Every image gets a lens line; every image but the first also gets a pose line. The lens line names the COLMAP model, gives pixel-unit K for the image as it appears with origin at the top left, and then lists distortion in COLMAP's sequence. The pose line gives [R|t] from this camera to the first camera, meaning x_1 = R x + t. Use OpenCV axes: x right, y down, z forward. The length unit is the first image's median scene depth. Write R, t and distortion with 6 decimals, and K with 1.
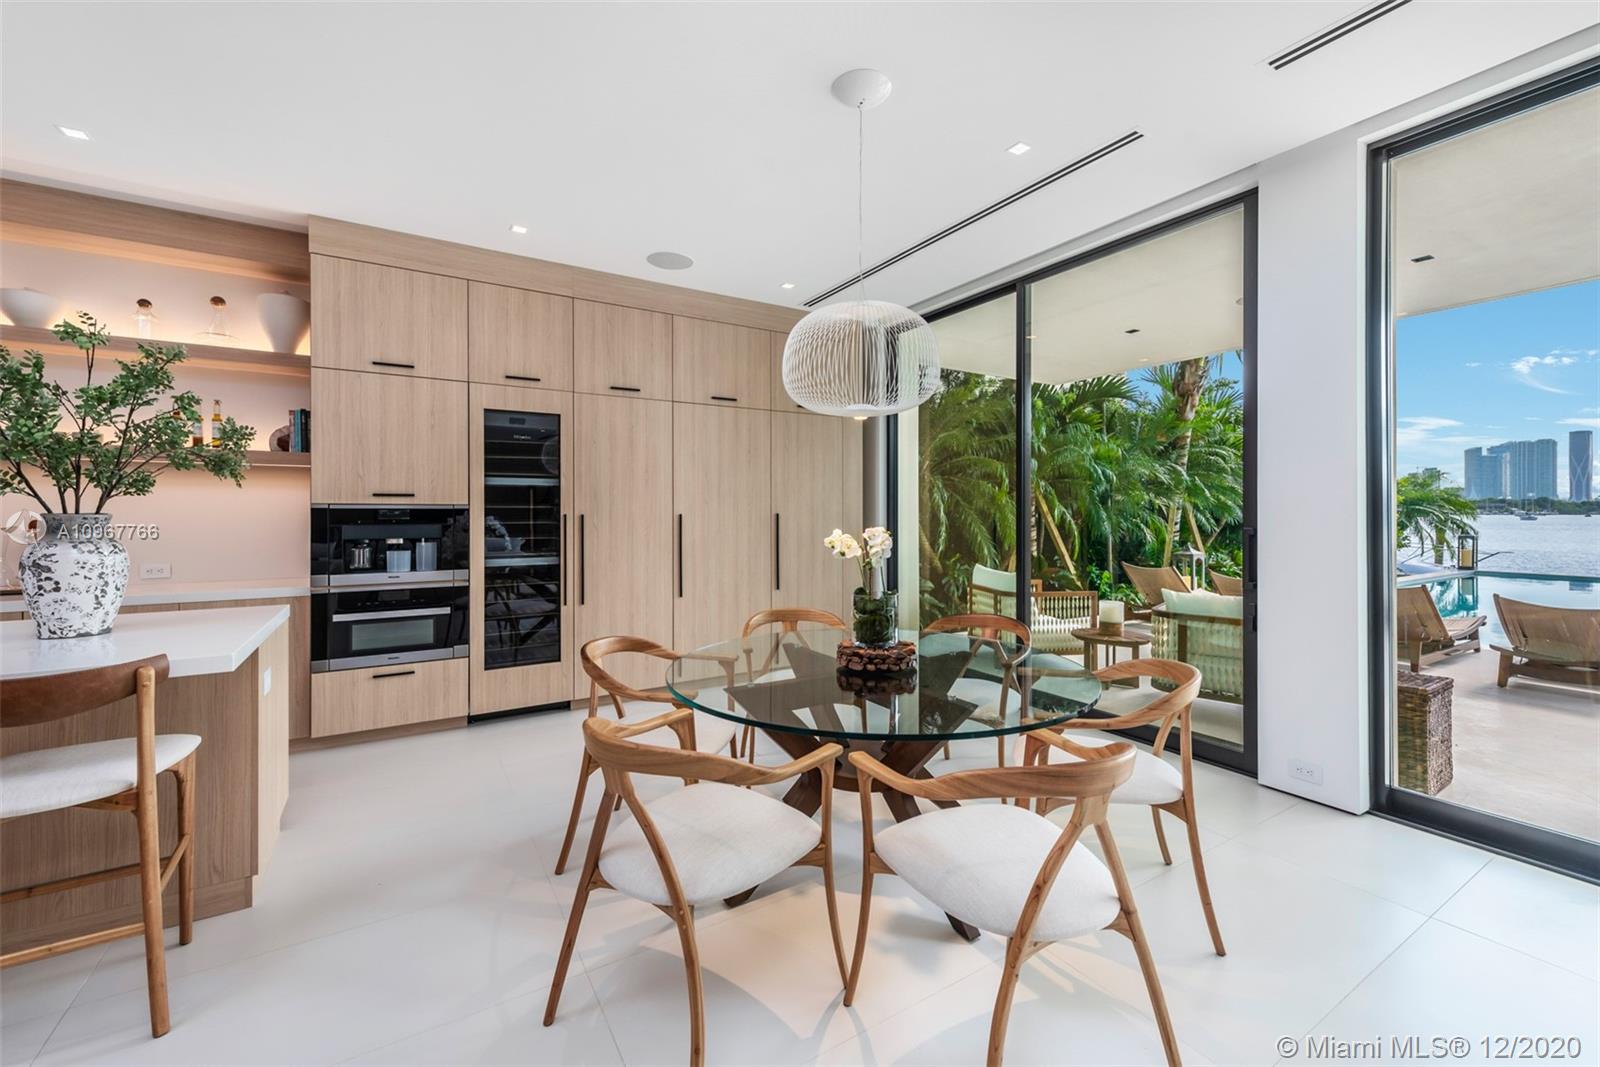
lens RADIAL K [[639.8, 0, 803.4], [0, 639.8, 515.9], [0, 0, 1]] dist [0.014649, -0.005122]
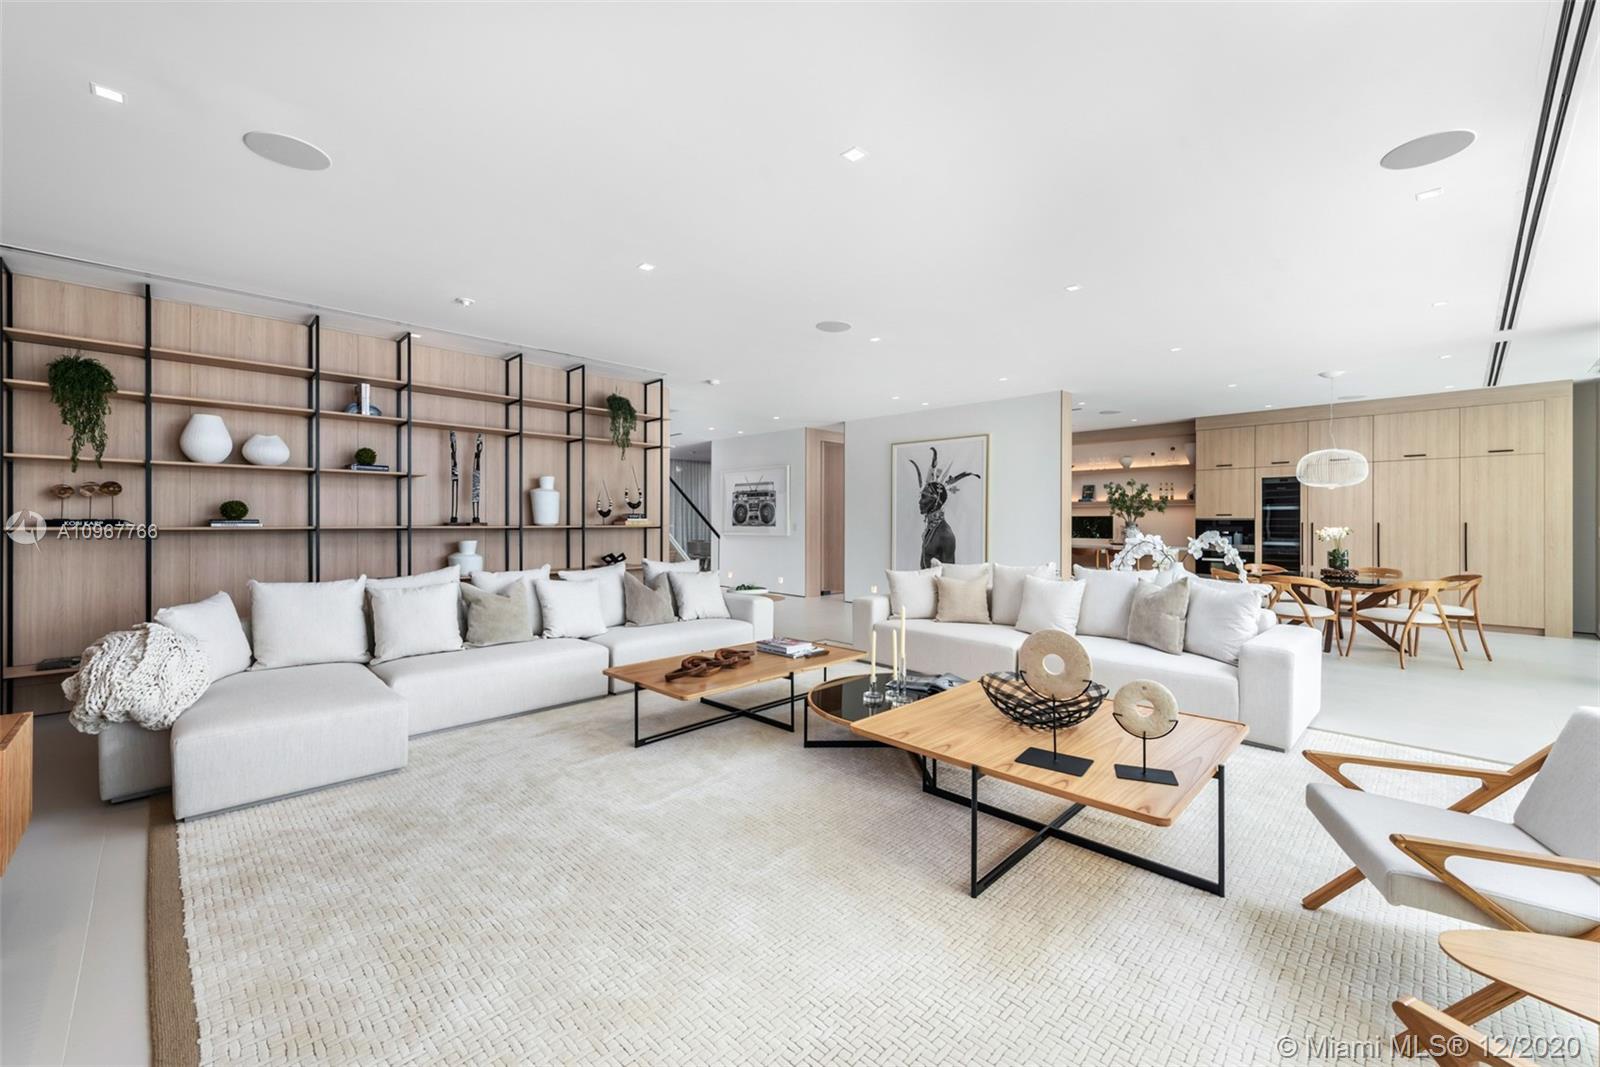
lens RADIAL K [[639.8, 0, 803.4], [0, 639.8, 515.9], [0, 0, 1]] dist [0.014649, -0.005122]
pose [[0.216978, -0.005526, -0.976161, 1.604255], [-0.007625, 0.999944, -0.007356, 0.004144], [0.976147, 0.009040, 0.216924, -1.281283]]
